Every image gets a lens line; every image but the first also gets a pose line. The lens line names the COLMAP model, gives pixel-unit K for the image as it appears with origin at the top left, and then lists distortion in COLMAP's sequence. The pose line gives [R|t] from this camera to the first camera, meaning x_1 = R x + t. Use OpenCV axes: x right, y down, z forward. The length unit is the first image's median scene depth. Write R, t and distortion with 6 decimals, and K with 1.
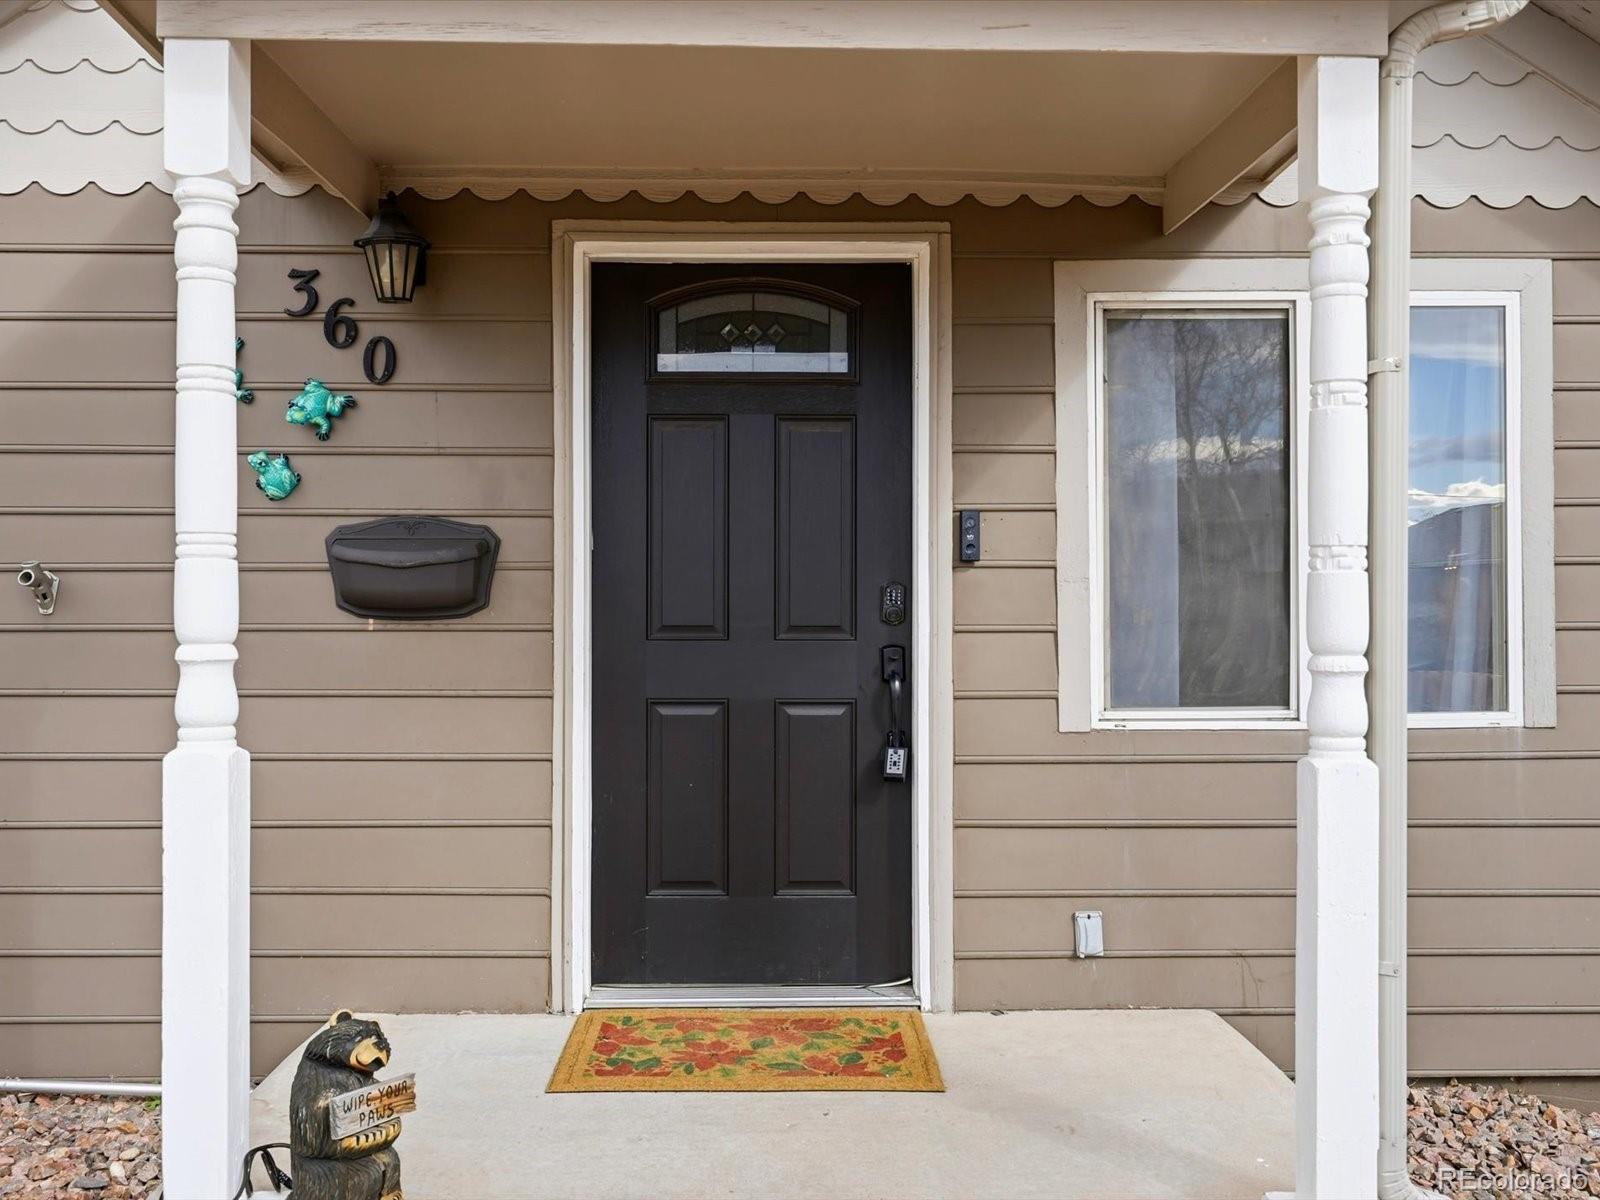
lens RADIAL K [[1259.7, 0, 809.3], [0, 1259.7, 594.4], [0, 0, 1]] dist [-0.014387, 0.003498]
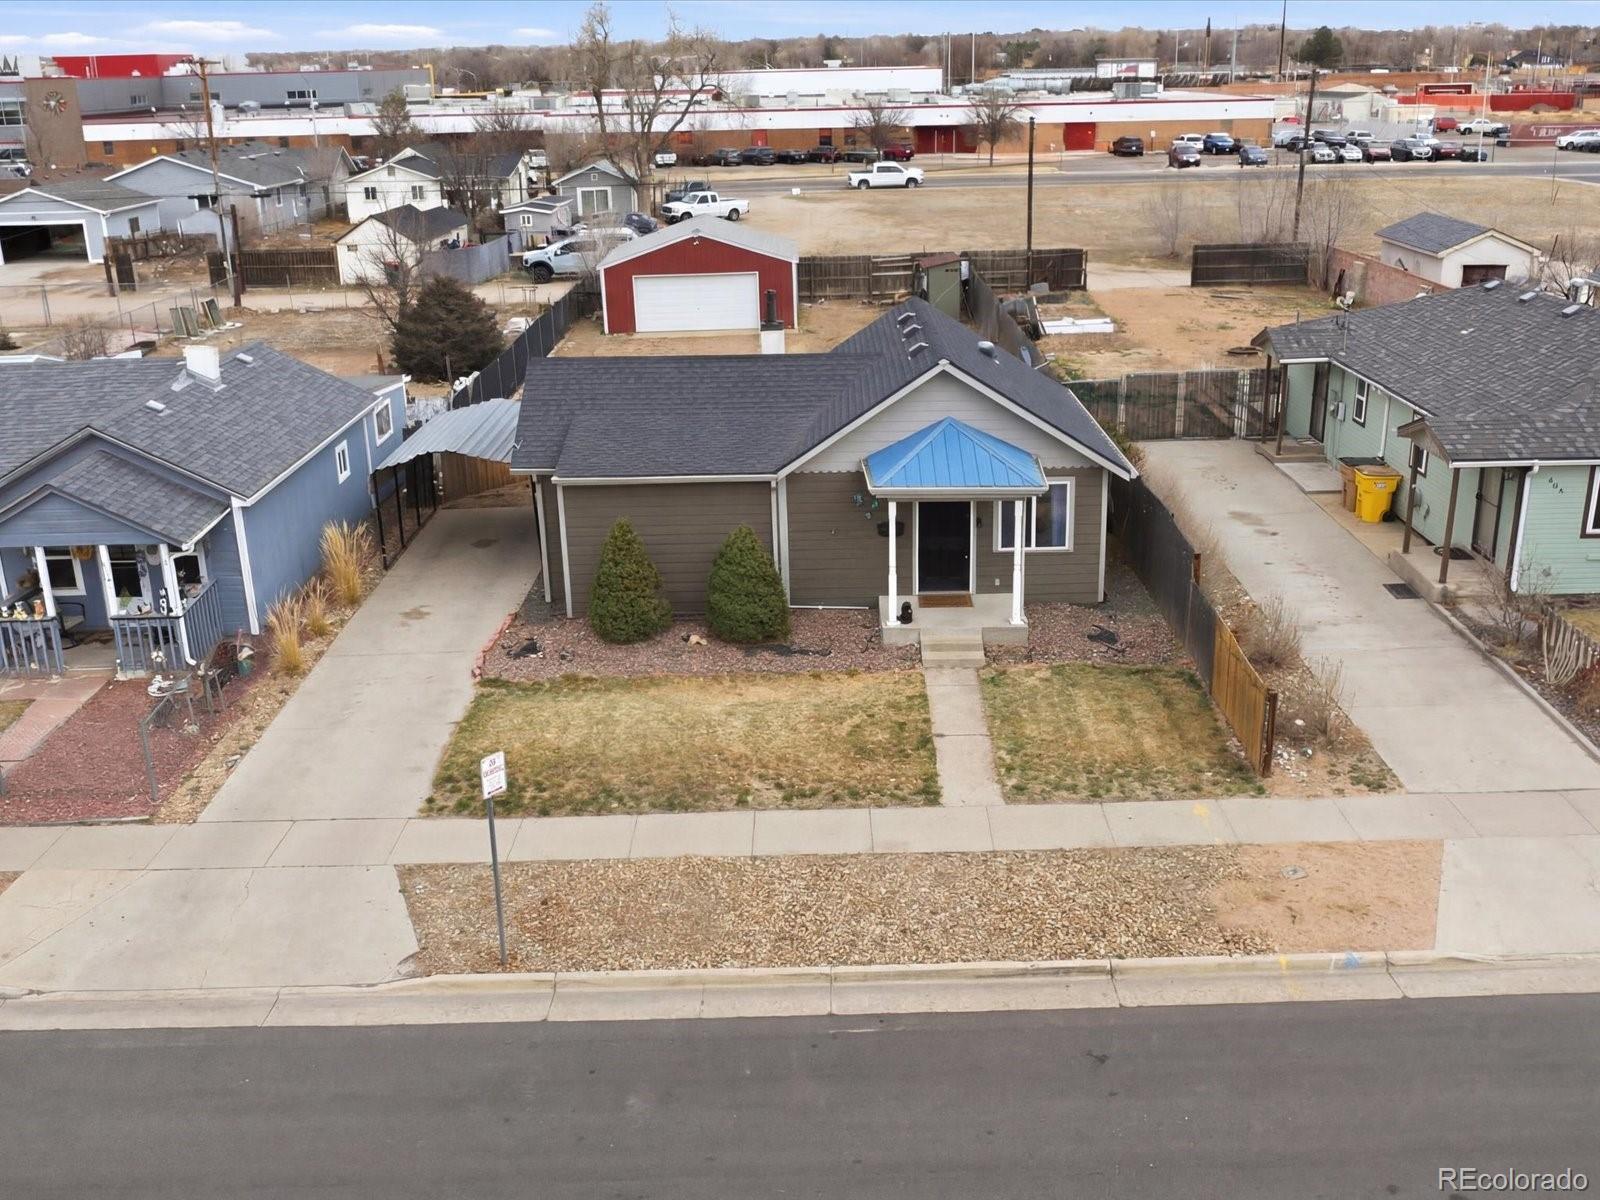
lens RADIAL K [[1520.3, 0, 805.3], [0, 1520.3, 595.1], [0, 0, 1]] dist [-0.021585, 0.000000]
pose [[0.999637, -0.016284, -0.021479, -0.580965], [0.022494, 0.943035, 0.331933, -2.233275], [0.014850, -0.332295, 0.943058, -6.261324]]
